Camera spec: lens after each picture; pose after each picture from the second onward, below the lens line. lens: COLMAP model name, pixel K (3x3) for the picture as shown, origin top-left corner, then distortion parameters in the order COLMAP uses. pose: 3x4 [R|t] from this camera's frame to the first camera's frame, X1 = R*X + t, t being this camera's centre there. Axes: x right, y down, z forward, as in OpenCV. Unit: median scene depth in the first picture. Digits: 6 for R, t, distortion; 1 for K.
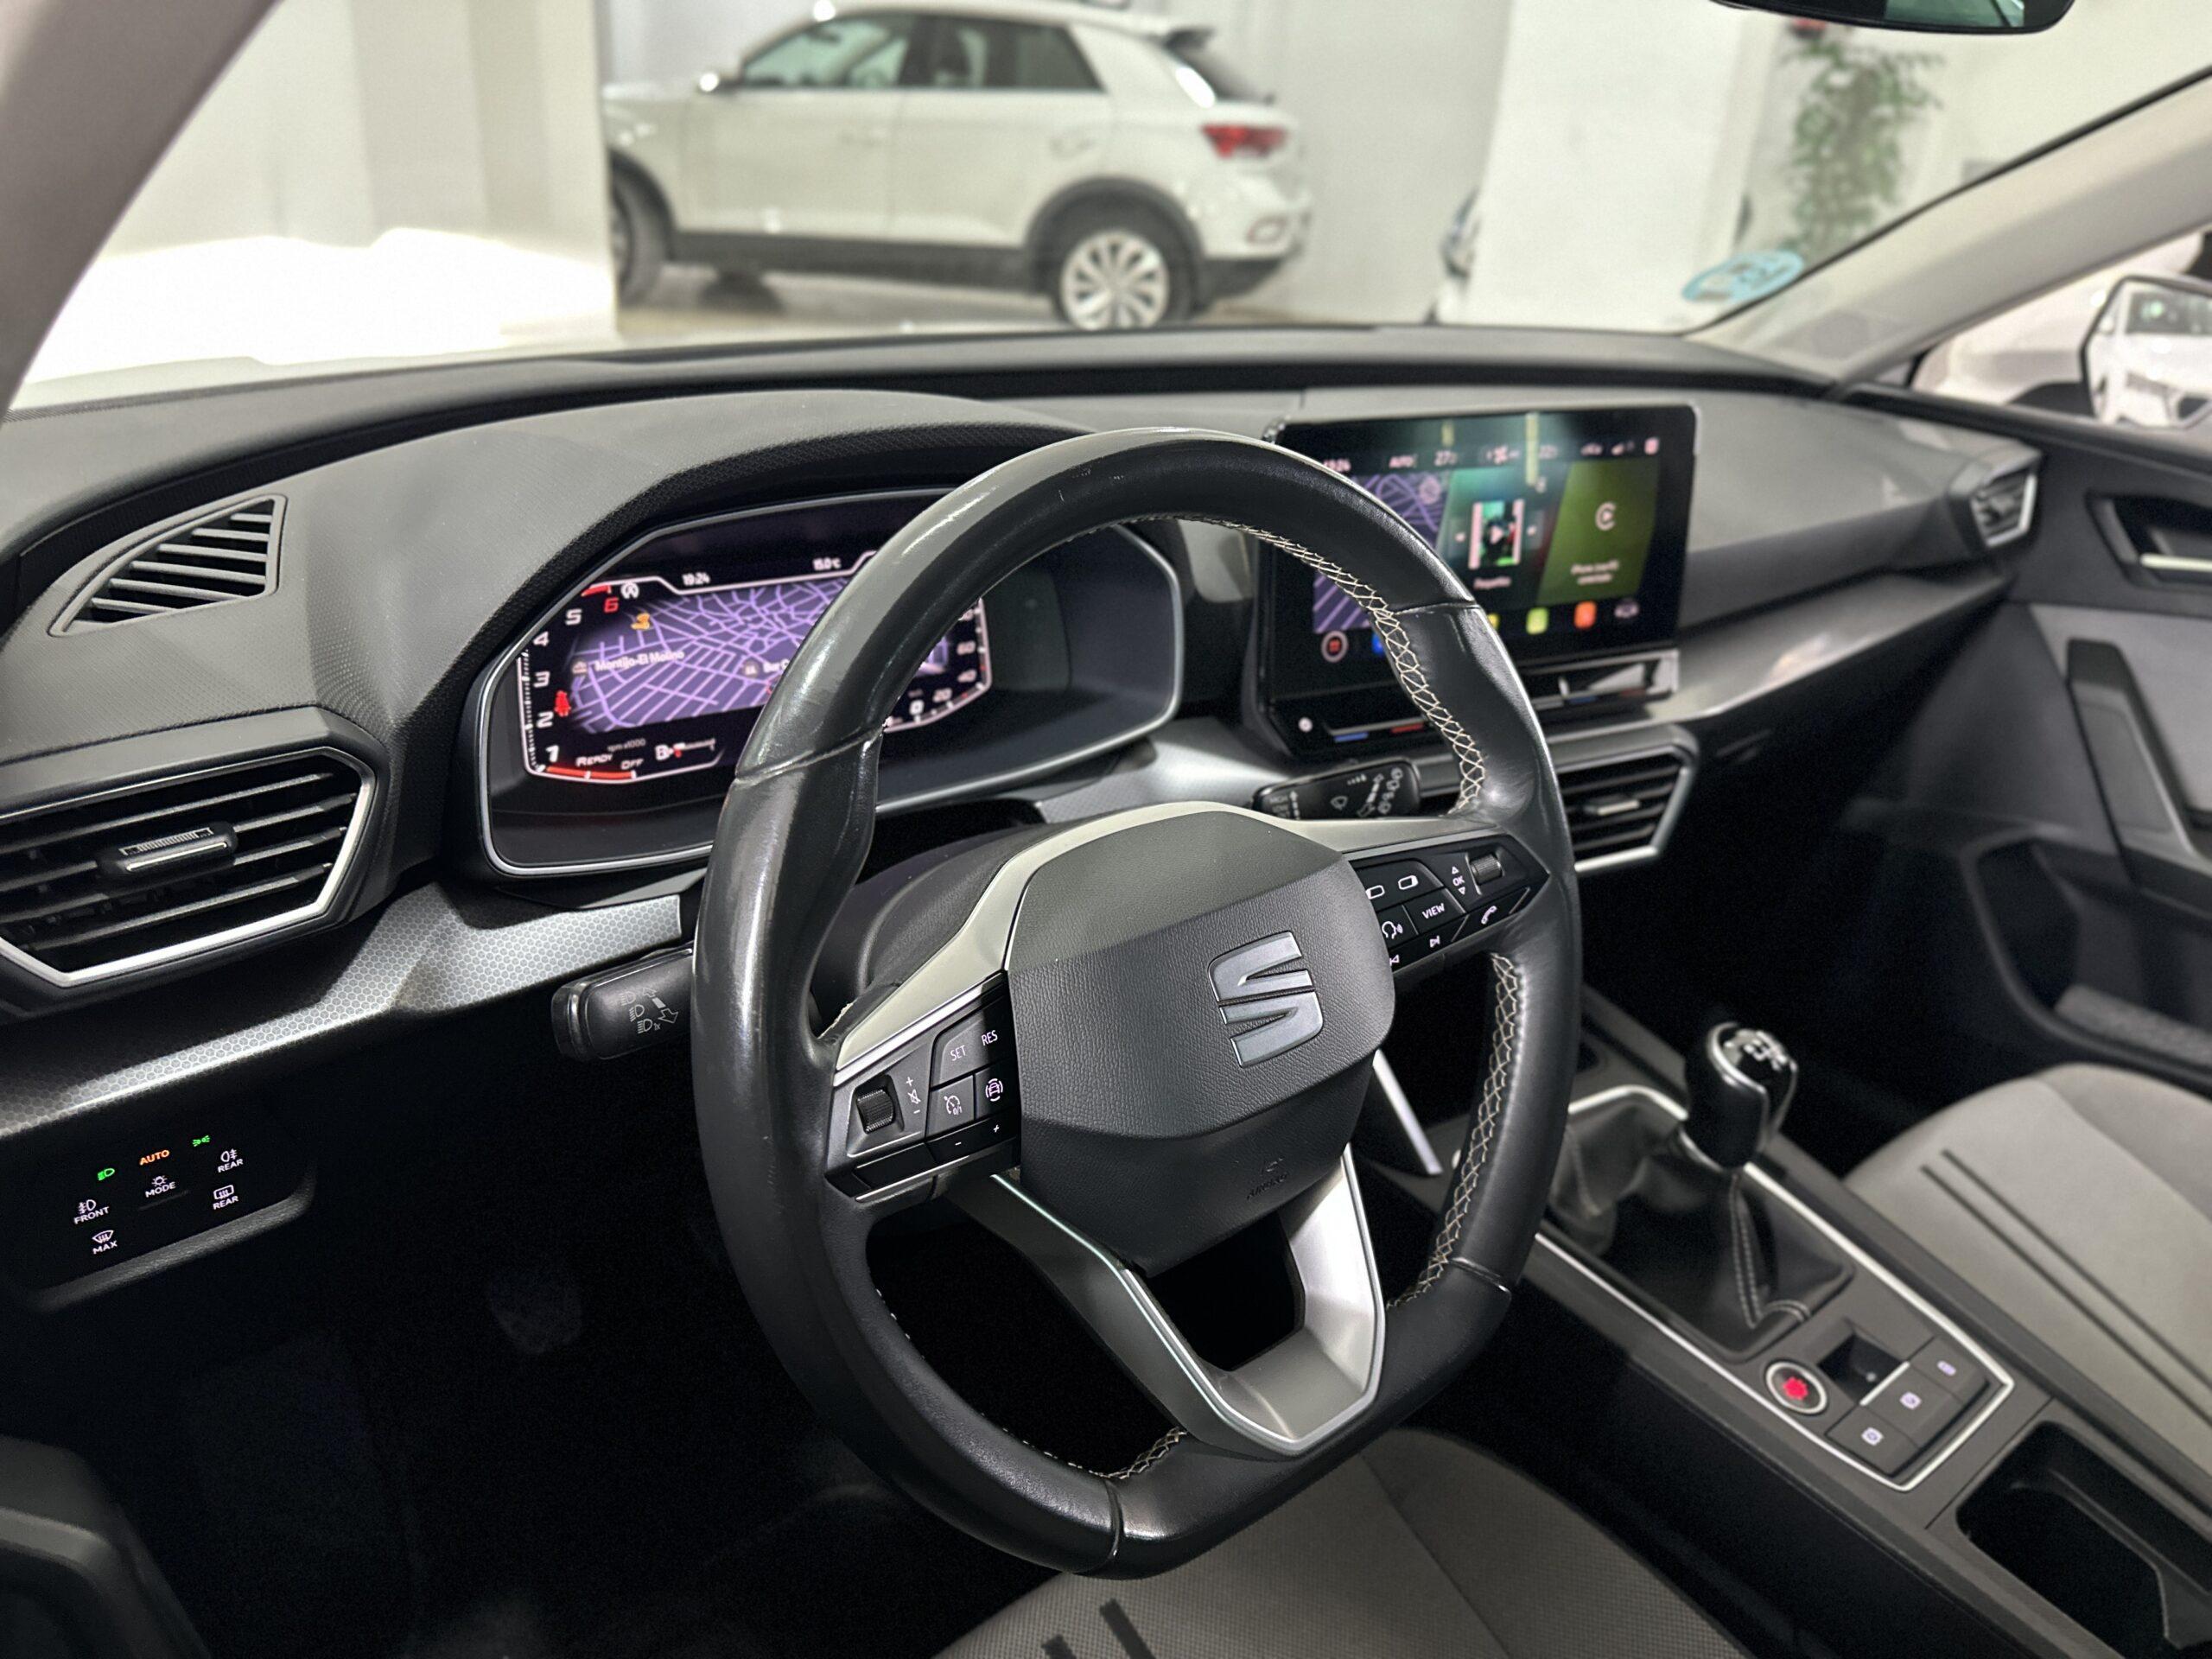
lens RADIAL K [[1589.8, 0, 1107.0], [0, 1589.8, 828.4], [0, 0, 1]] dist [0.024947, -0.002217]
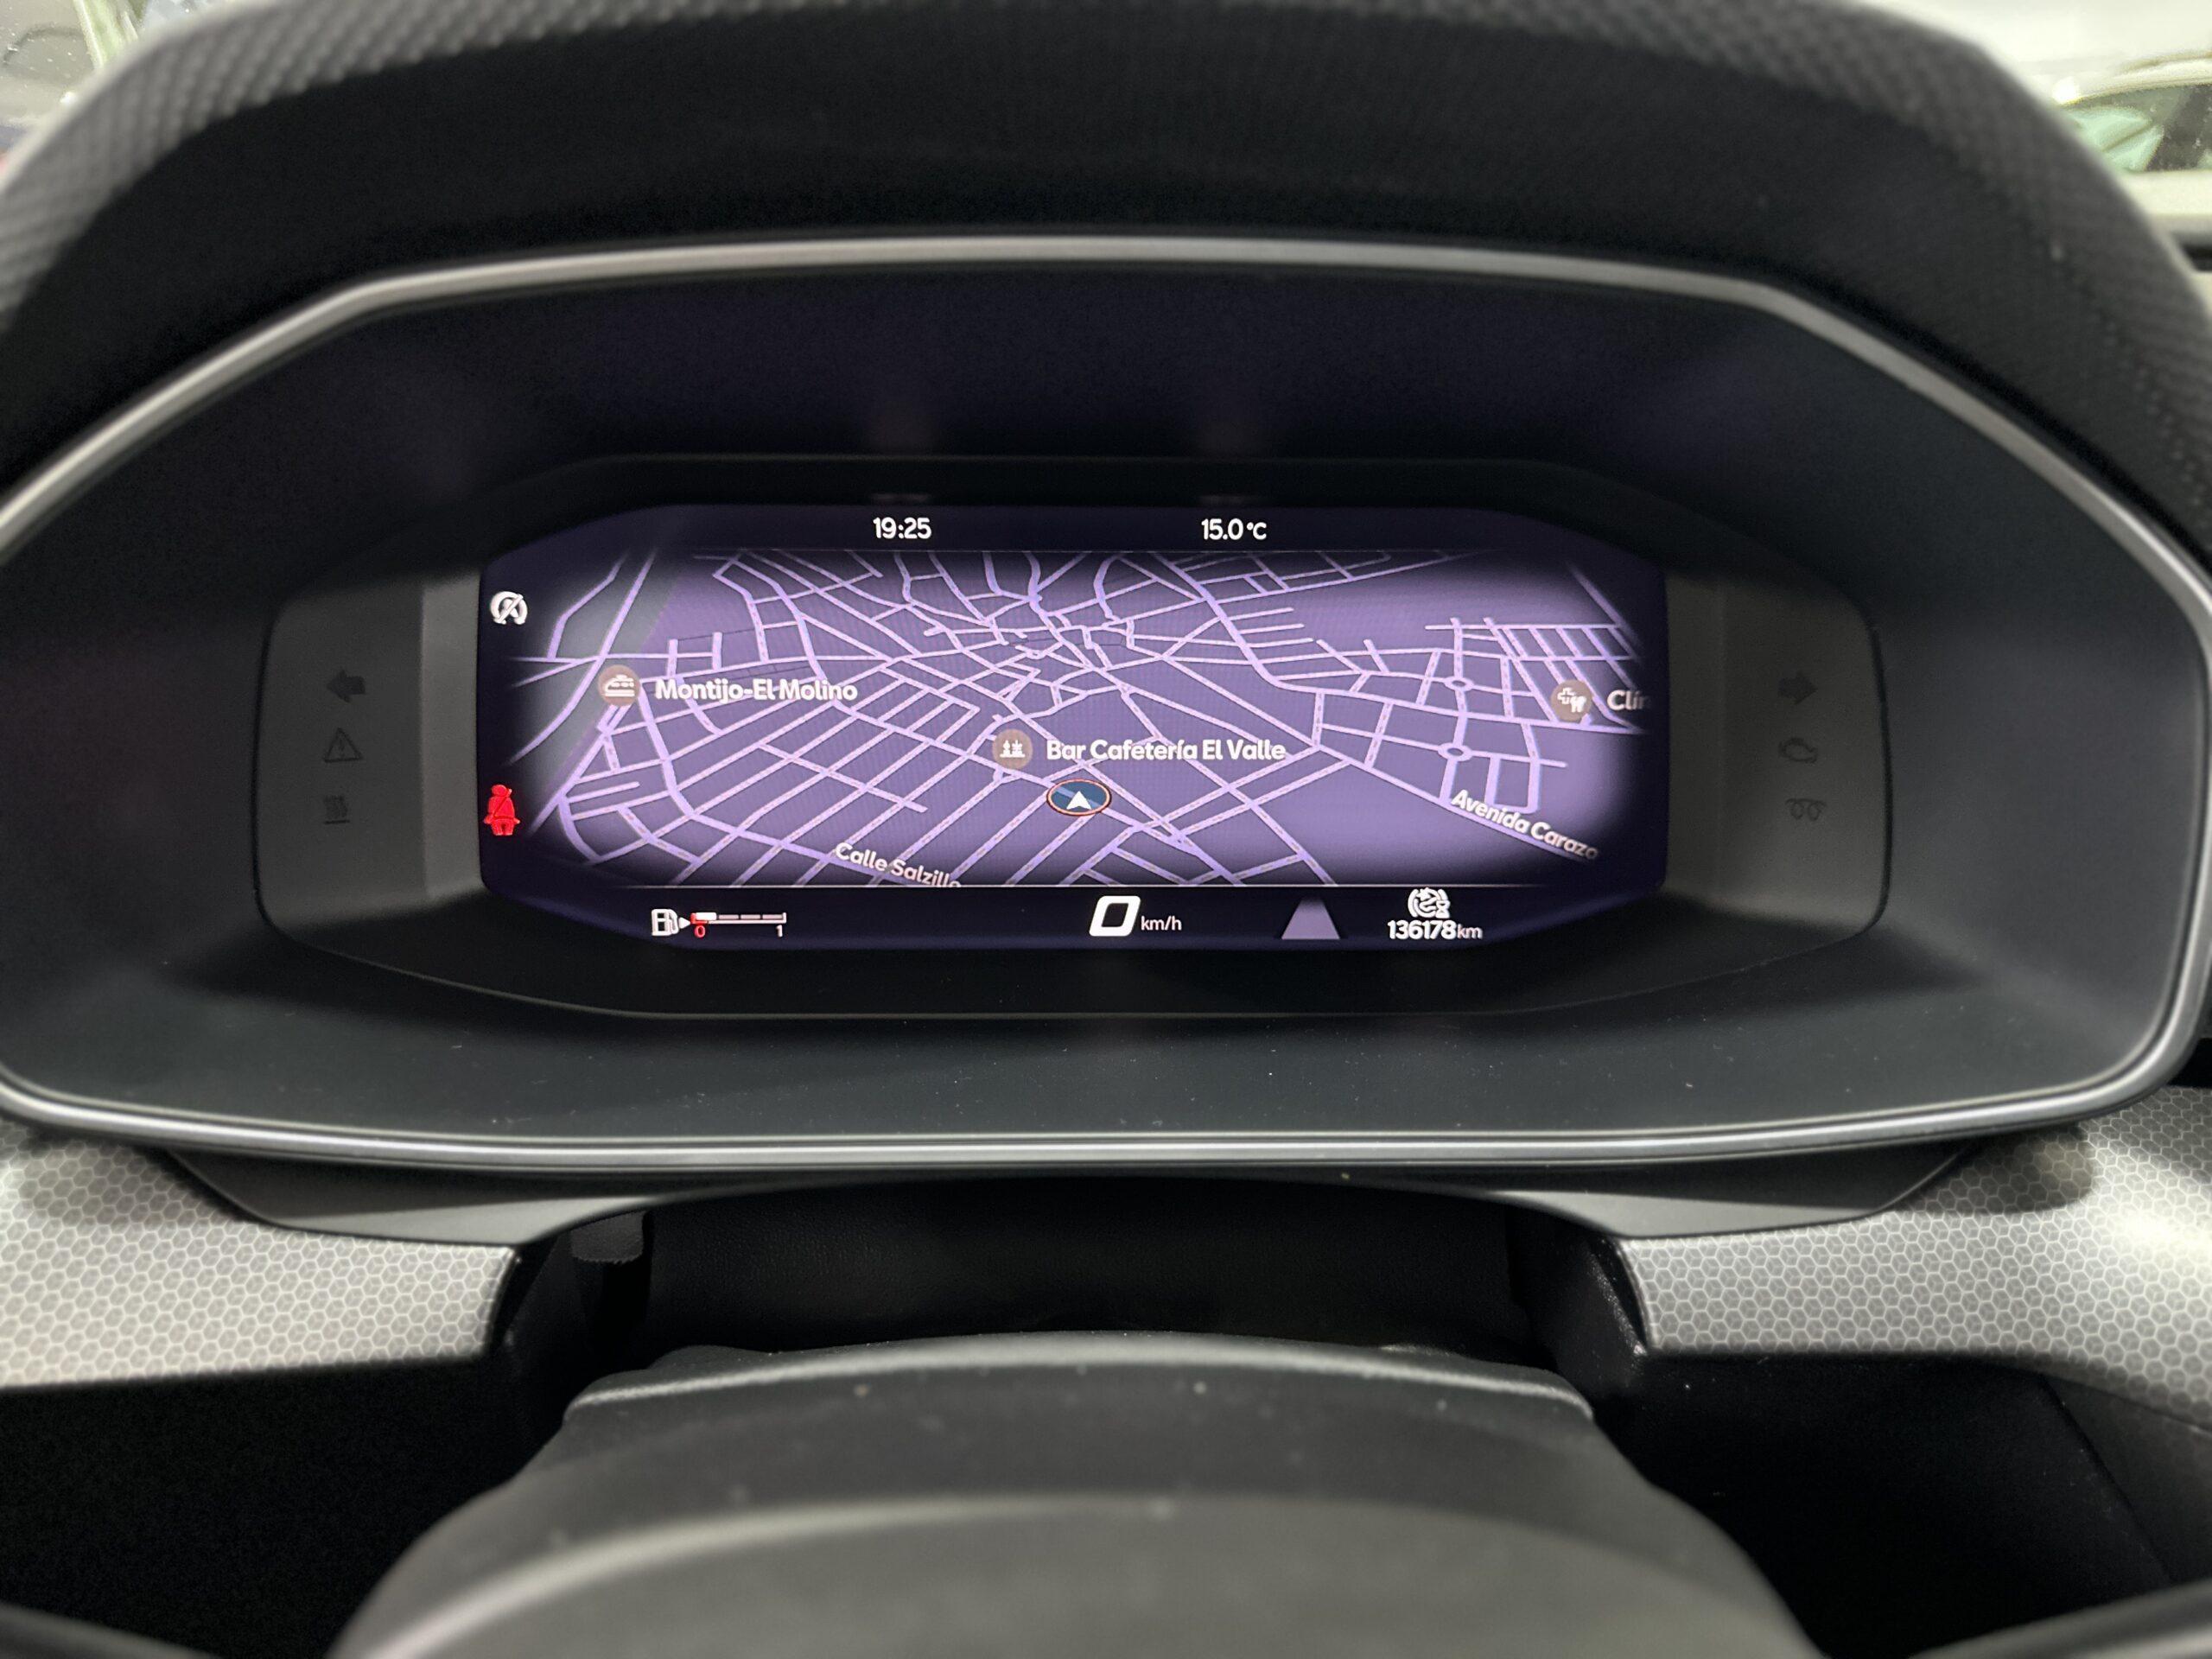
lens RADIAL K [[1589.8, 0, 1106.4], [0, 1589.8, 832.3], [0, 0, 1]] dist [0.024947, -0.002217]
pose [[0.783710, 0.163463, -0.599232, 0.065621], [-0.207945, 0.978127, -0.005142, -0.081406], [0.585285, 0.128637, 0.800559, 0.674467]]
